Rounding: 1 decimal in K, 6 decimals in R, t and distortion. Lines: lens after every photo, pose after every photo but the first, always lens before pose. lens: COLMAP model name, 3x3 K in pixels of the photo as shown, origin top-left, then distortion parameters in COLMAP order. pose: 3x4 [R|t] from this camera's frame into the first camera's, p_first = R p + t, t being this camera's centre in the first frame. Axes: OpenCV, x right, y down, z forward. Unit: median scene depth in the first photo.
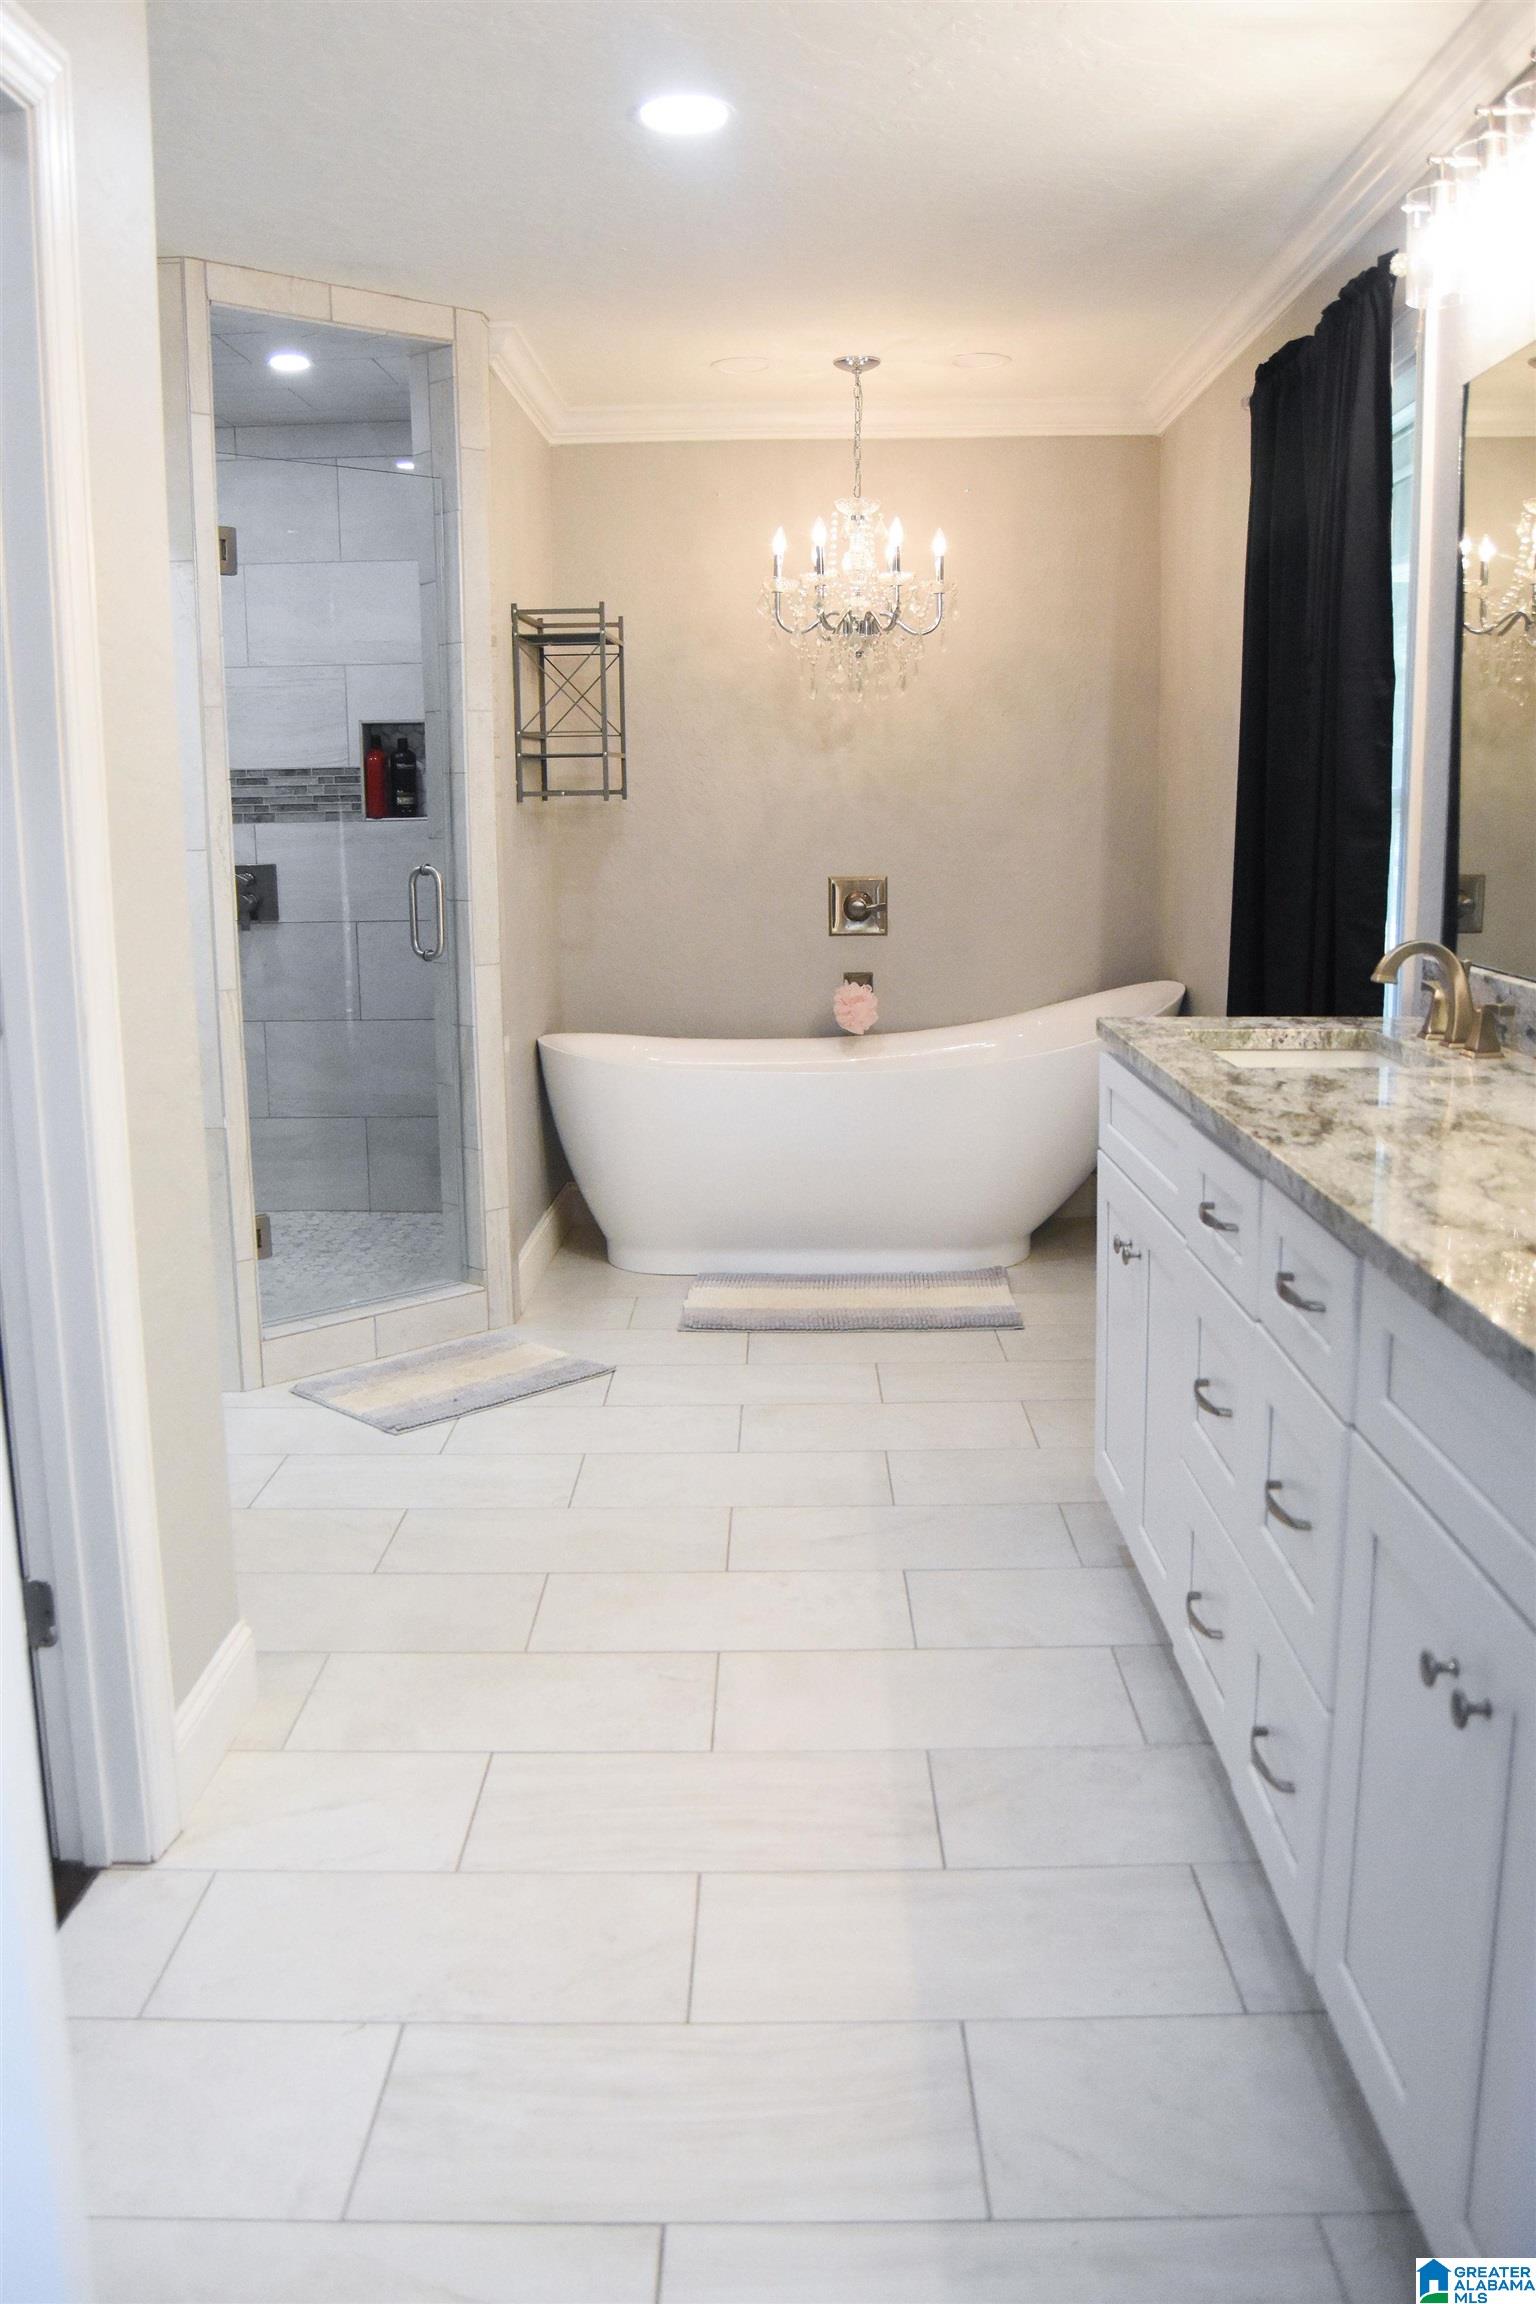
lens RADIAL K [[1860.8, 0, 768.0], [0, 1860.8, 1152.0], [0, 0, 1]] dist [-0.085052, 0.007088]
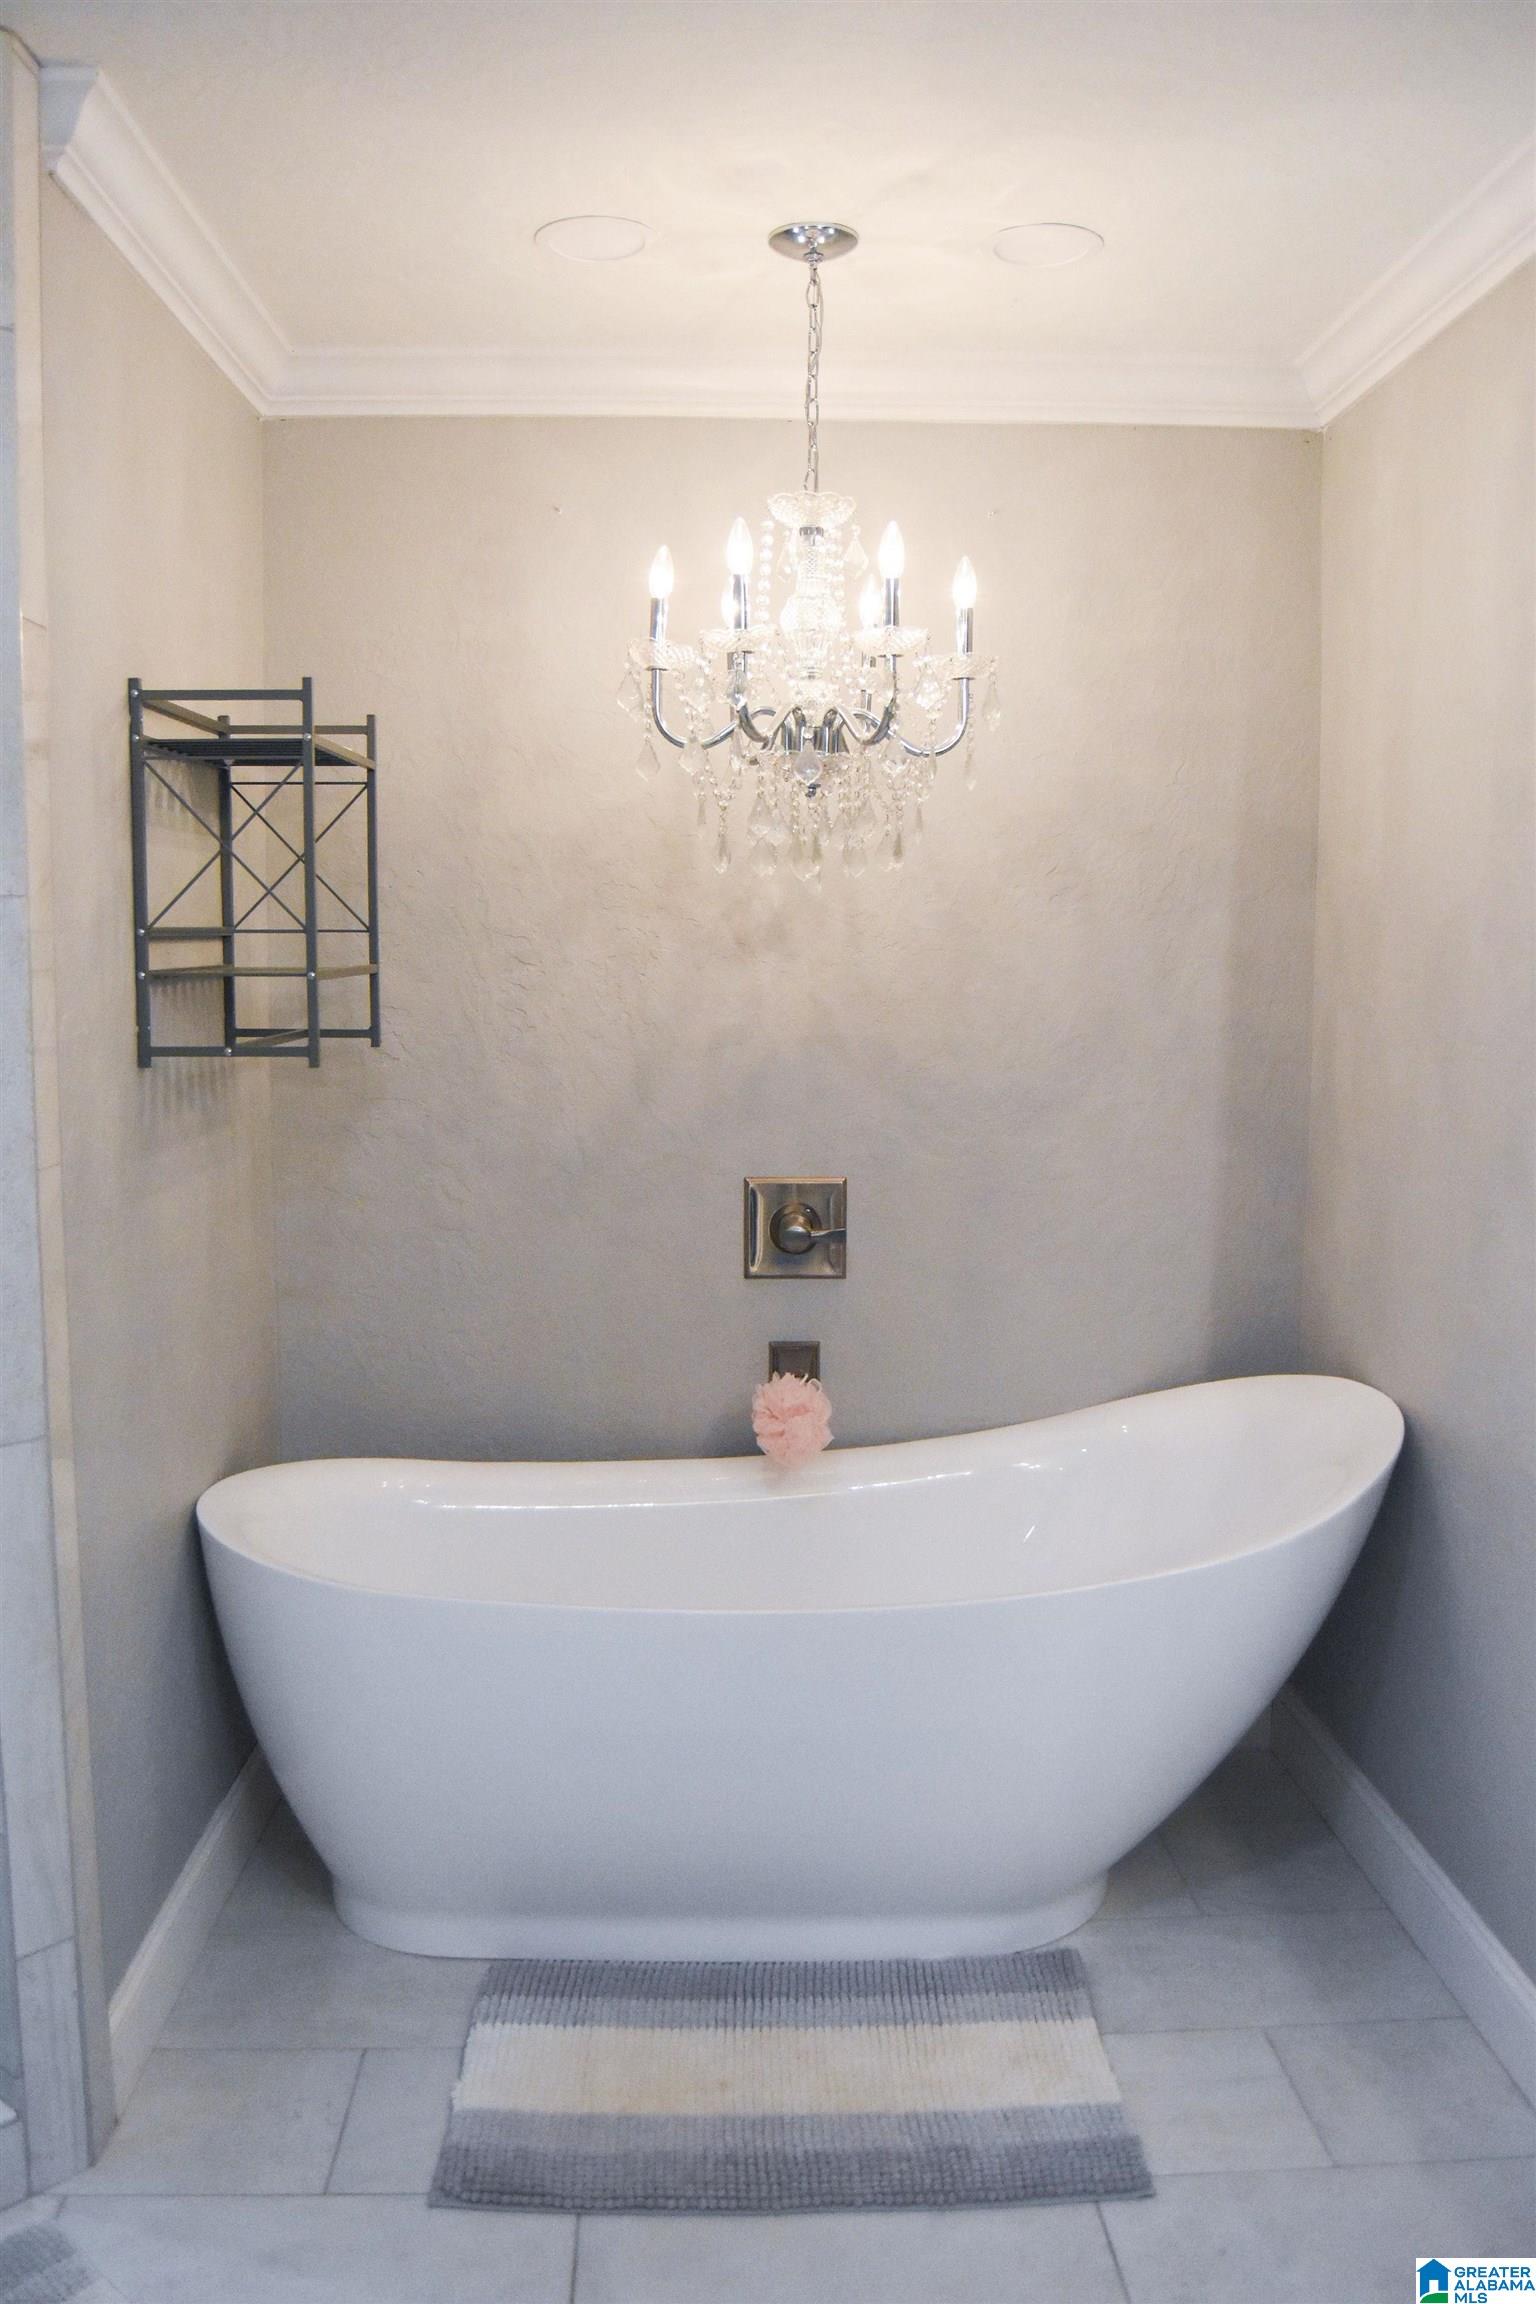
lens RADIAL K [[1830.5, 0, 745.7], [0, 1830.5, 1203.7], [0, 0, 1]] dist [-0.093172, 0.039212]
pose [[0.998920, 0.009800, 0.045414, 0.008333], [-0.007605, 0.998806, -0.048262, -0.126880], [-0.045832, 0.047865, 0.997802, 0.490601]]
